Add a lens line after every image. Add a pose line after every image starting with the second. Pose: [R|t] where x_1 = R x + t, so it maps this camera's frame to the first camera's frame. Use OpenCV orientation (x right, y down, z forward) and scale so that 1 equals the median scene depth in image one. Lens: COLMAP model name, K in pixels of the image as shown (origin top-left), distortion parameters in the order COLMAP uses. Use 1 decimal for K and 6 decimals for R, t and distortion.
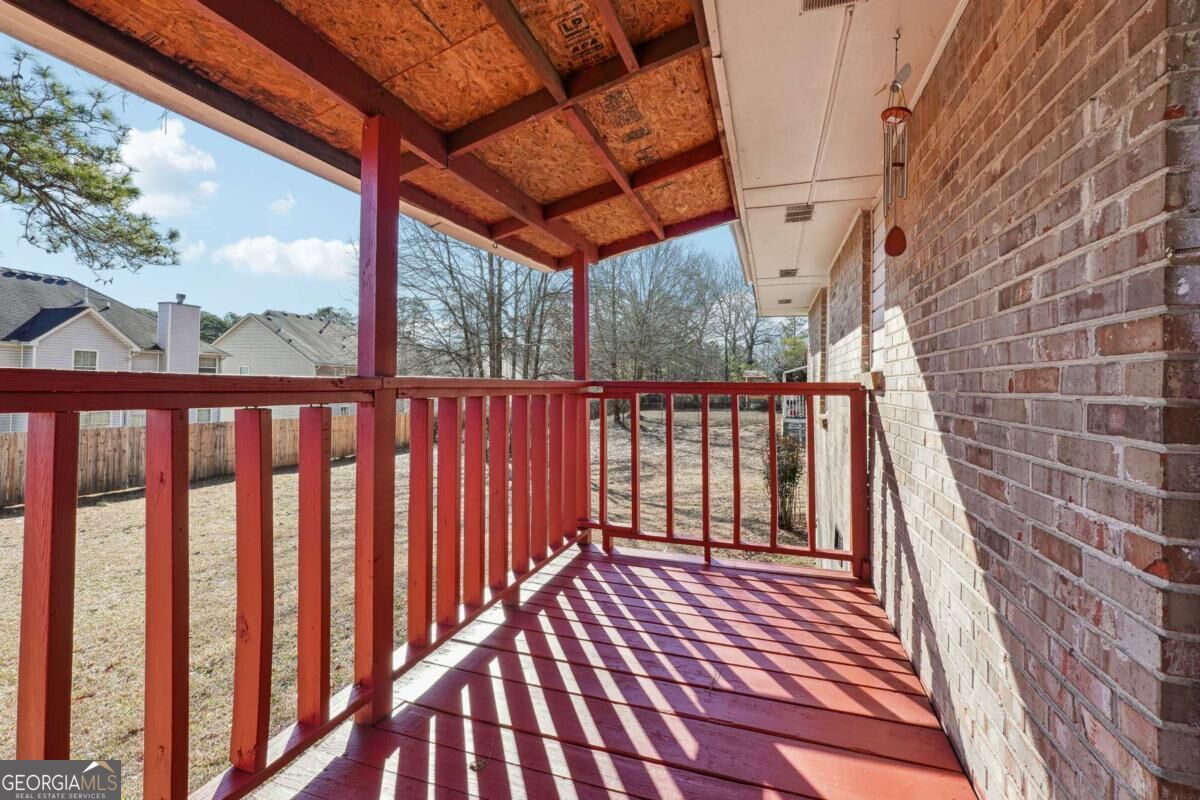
lens RADIAL K [[513.1, 0, 600.8], [0, 513.1, 388.6], [0, 0, 1]] dist [-0.019528, 0.005600]
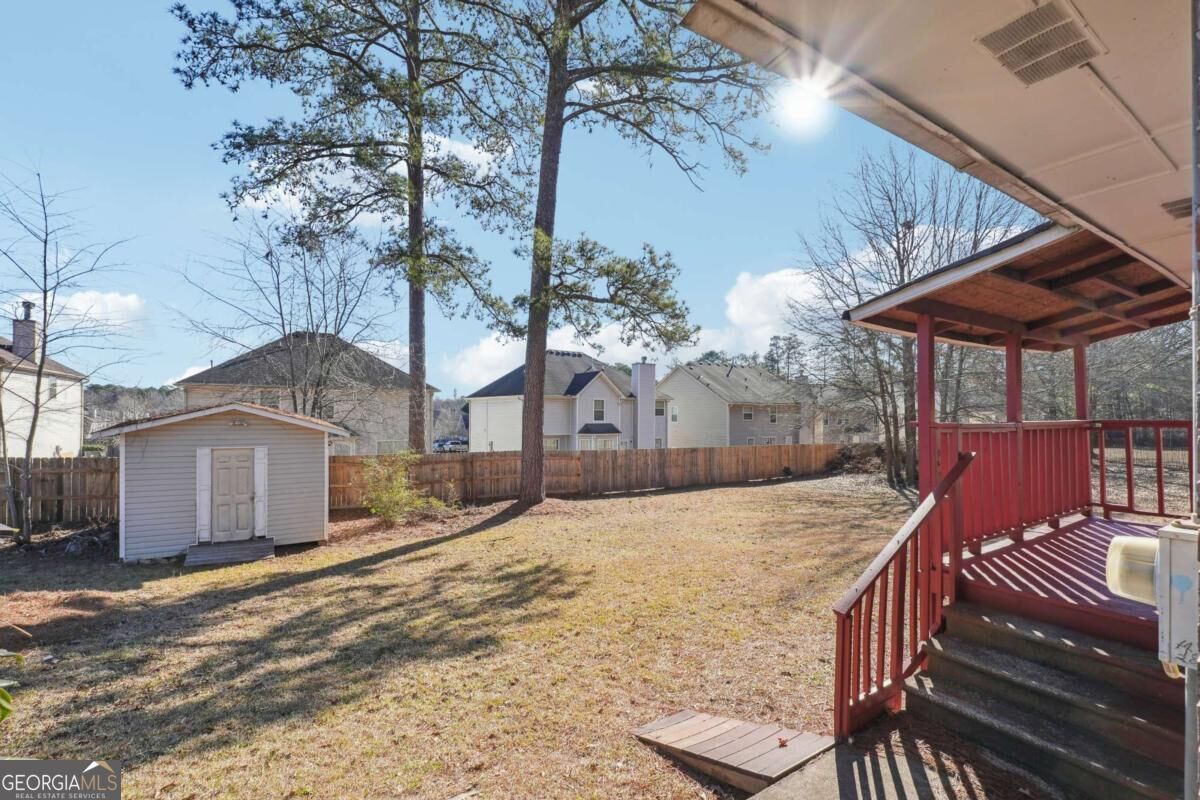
lens RADIAL K [[513.1, 0, 592.4], [0, 513.1, 411.5], [0, 0, 1]] dist [-0.019528, 0.005600]
pose [[0.765804, -0.020498, -0.642748, -0.031417], [0.007454, 0.999708, -0.023000, -0.002709], [0.643031, 0.012822, 0.765733, -0.209337]]
